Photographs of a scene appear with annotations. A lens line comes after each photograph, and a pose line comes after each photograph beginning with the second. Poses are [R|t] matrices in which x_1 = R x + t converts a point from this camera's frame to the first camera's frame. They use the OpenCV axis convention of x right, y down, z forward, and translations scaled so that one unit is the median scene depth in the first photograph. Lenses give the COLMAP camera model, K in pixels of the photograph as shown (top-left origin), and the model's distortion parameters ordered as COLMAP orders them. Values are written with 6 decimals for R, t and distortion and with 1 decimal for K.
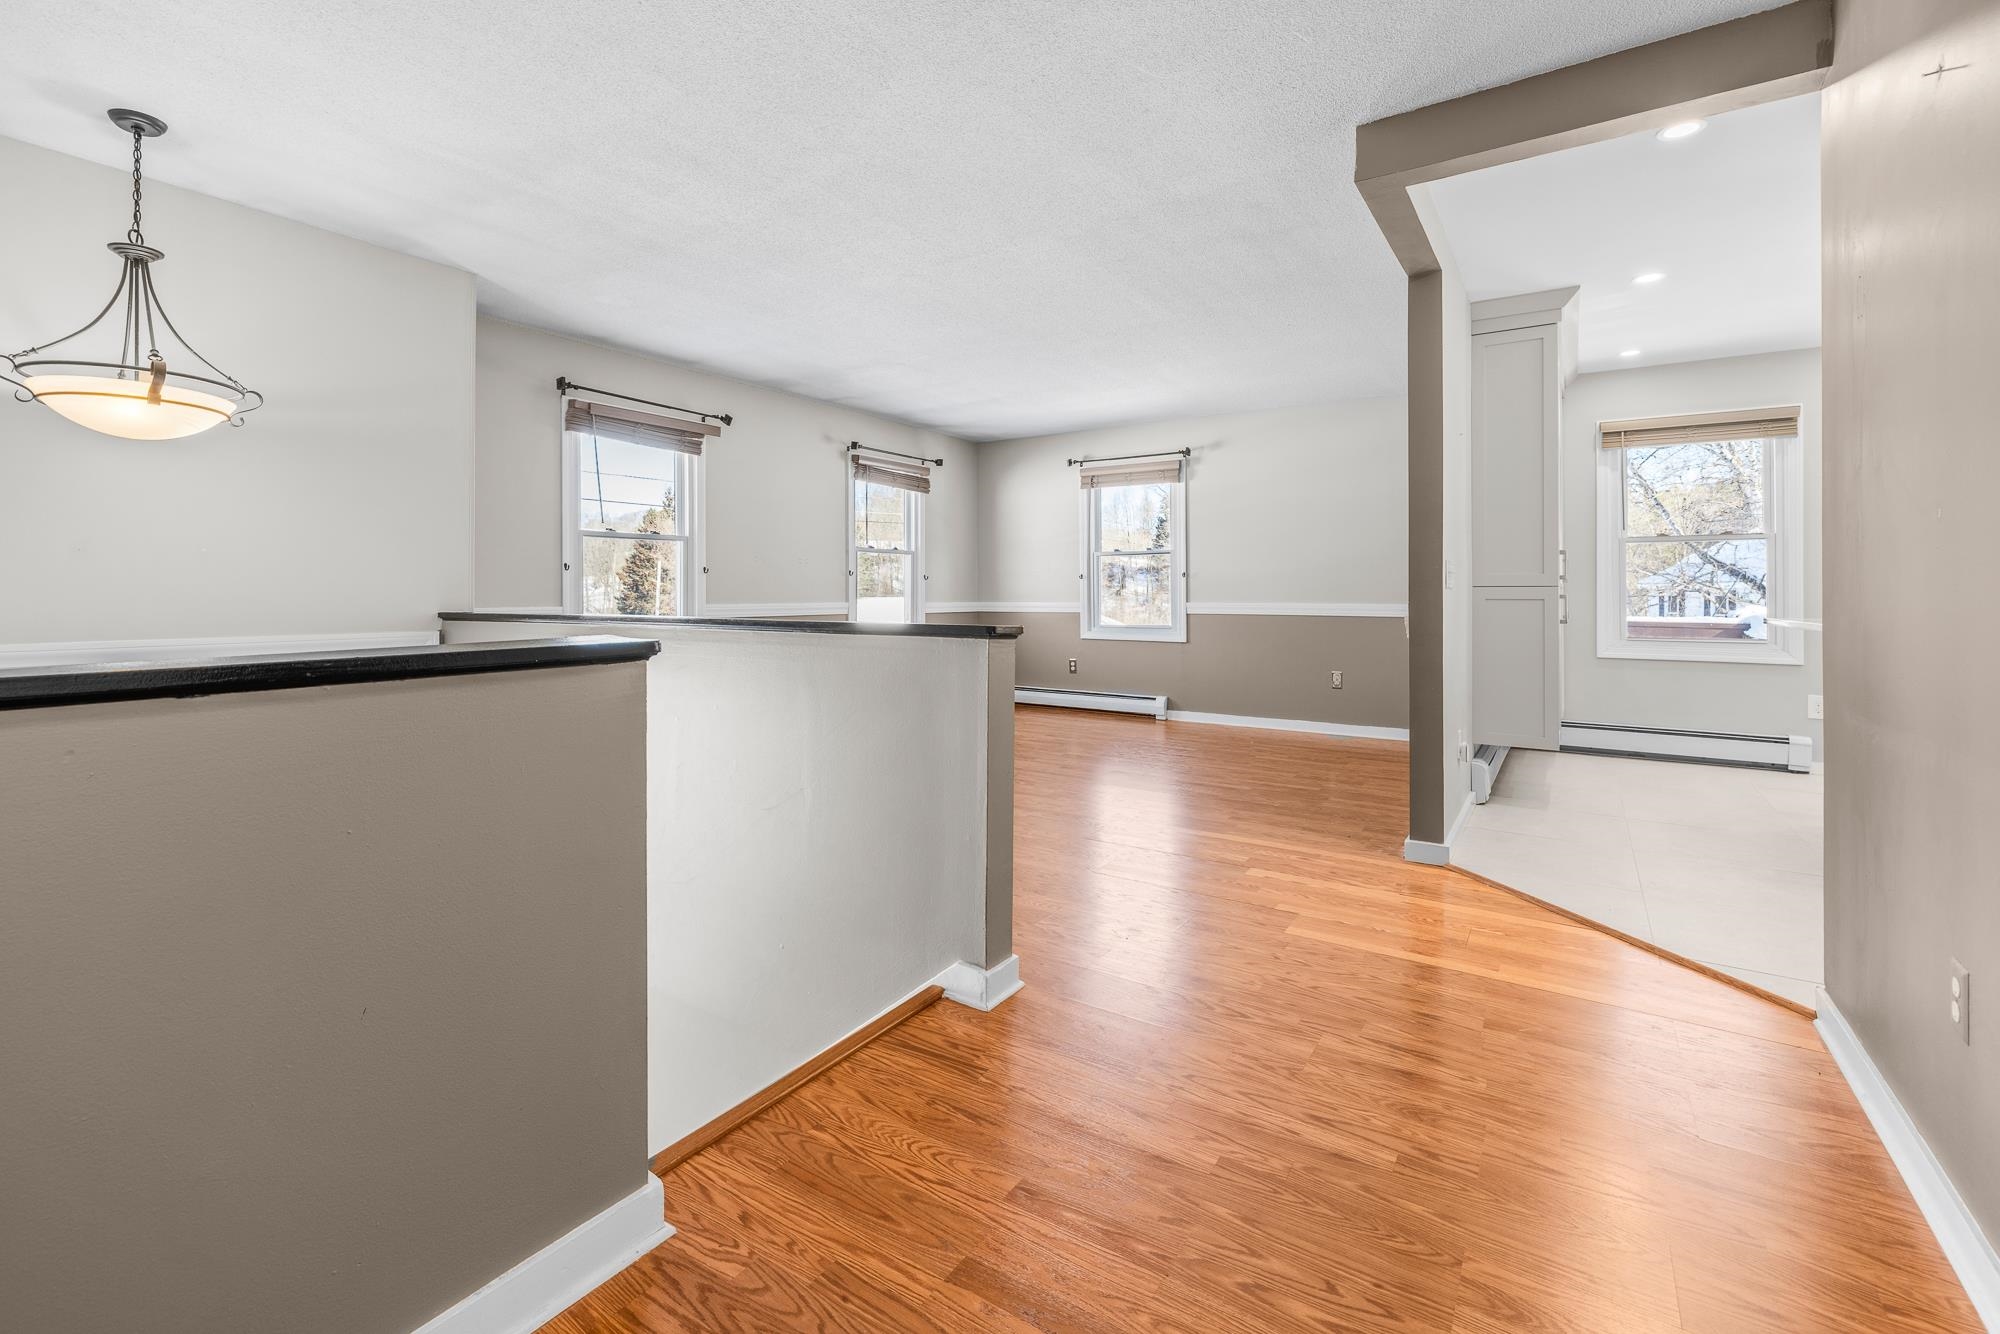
lens RADIAL K [[862.8, 0, 998.5], [0, 862.8, 588.9], [0, 0, 1]] dist [0.000378, 0.000164]
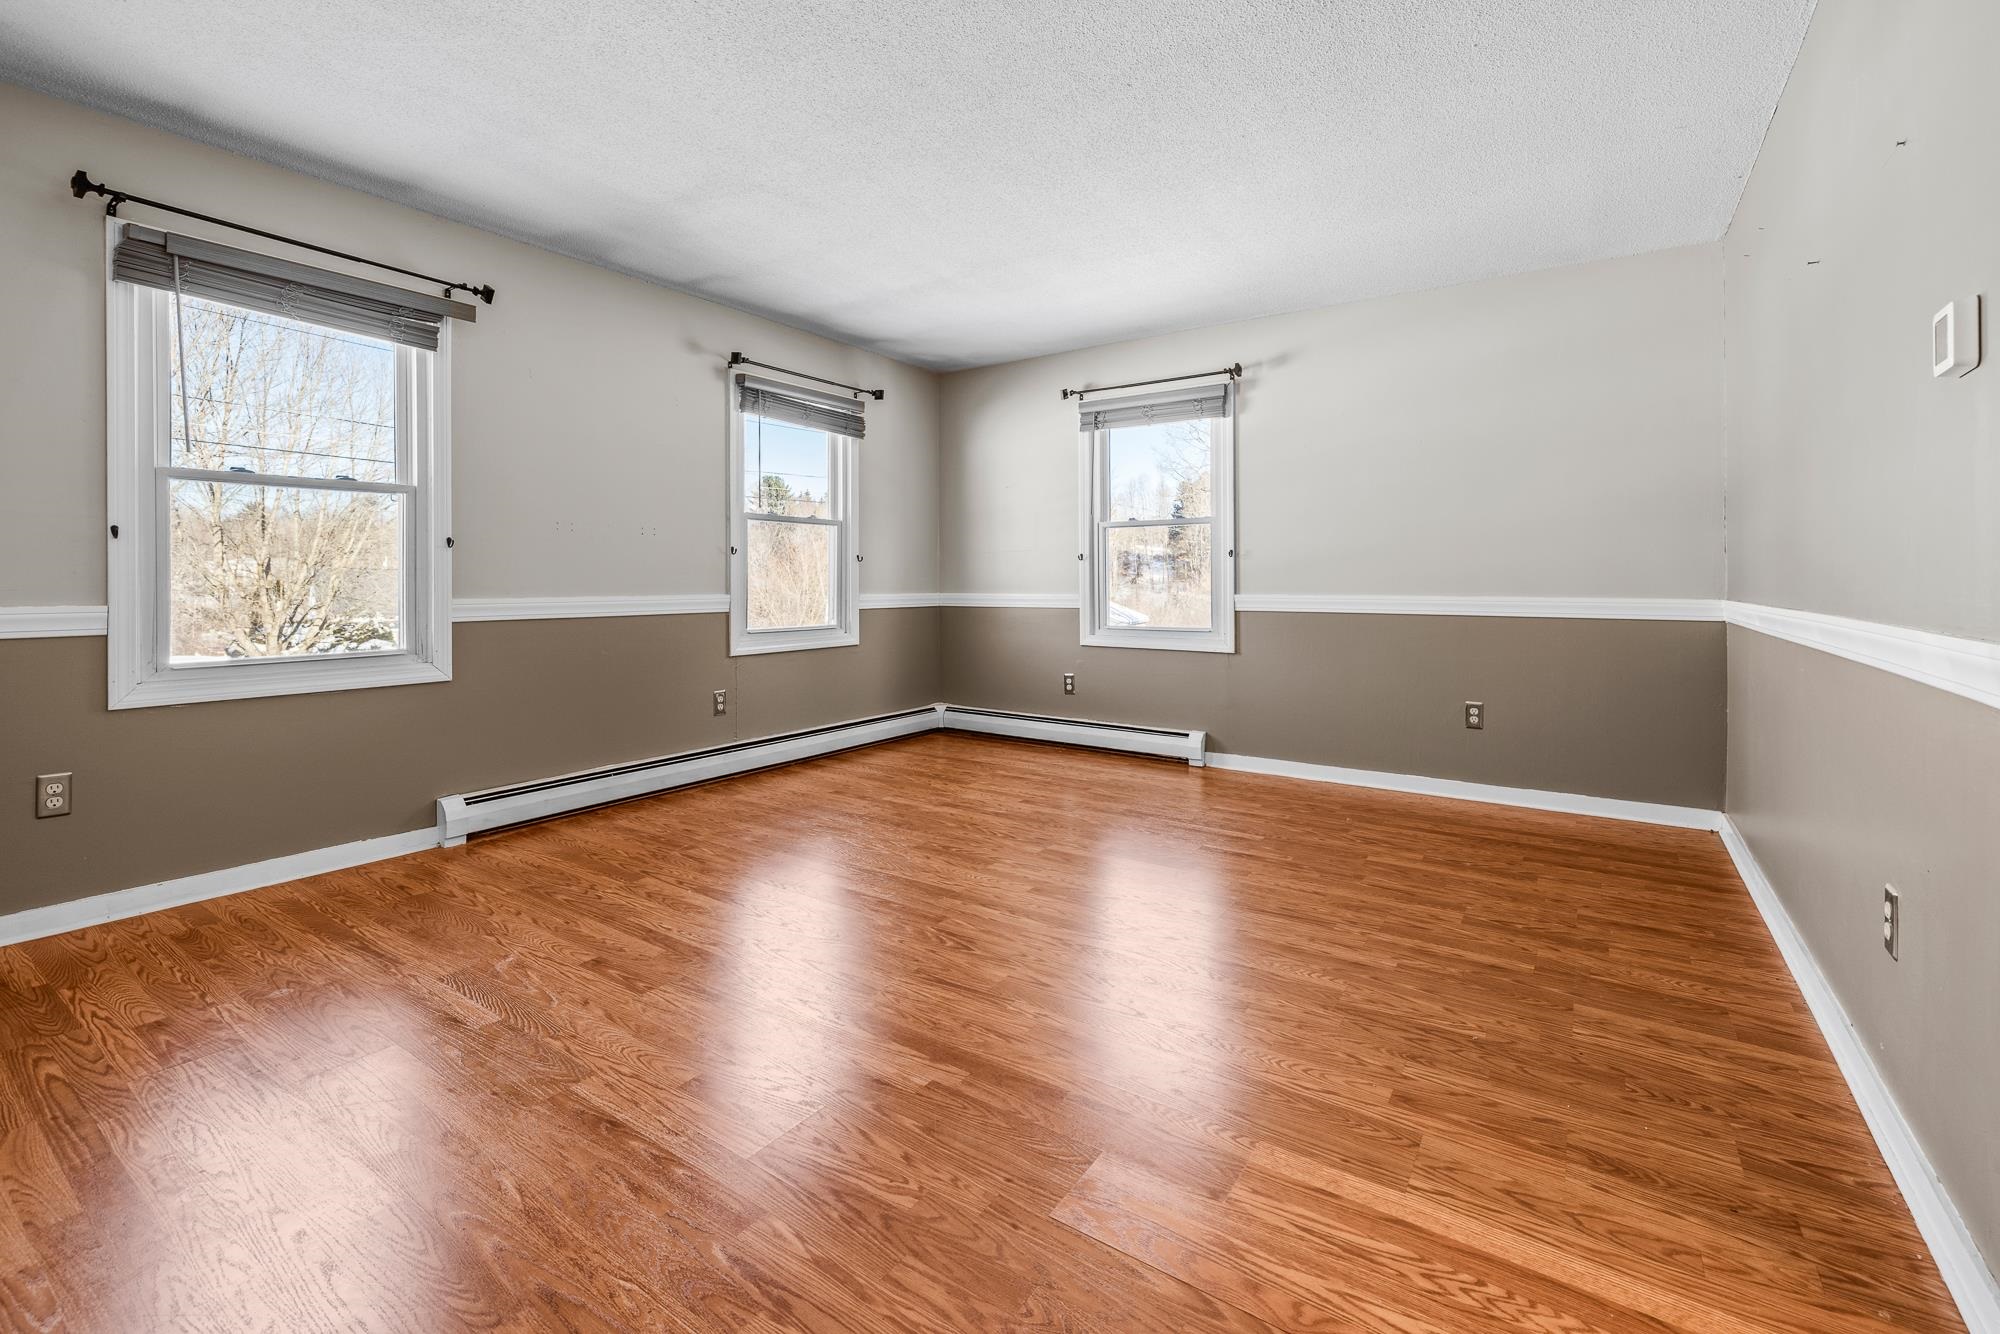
lens RADIAL K [[862.8, 0, 998.5], [0, 862.8, 588.9], [0, 0, 1]] dist [0.000378, 0.000164]
pose [[0.999845, -0.000706, -0.017598, 0.042887], [0.000937, 0.999914, 0.013106, 0.002575], [0.017587, -0.013121, 0.999759, 0.309869]]
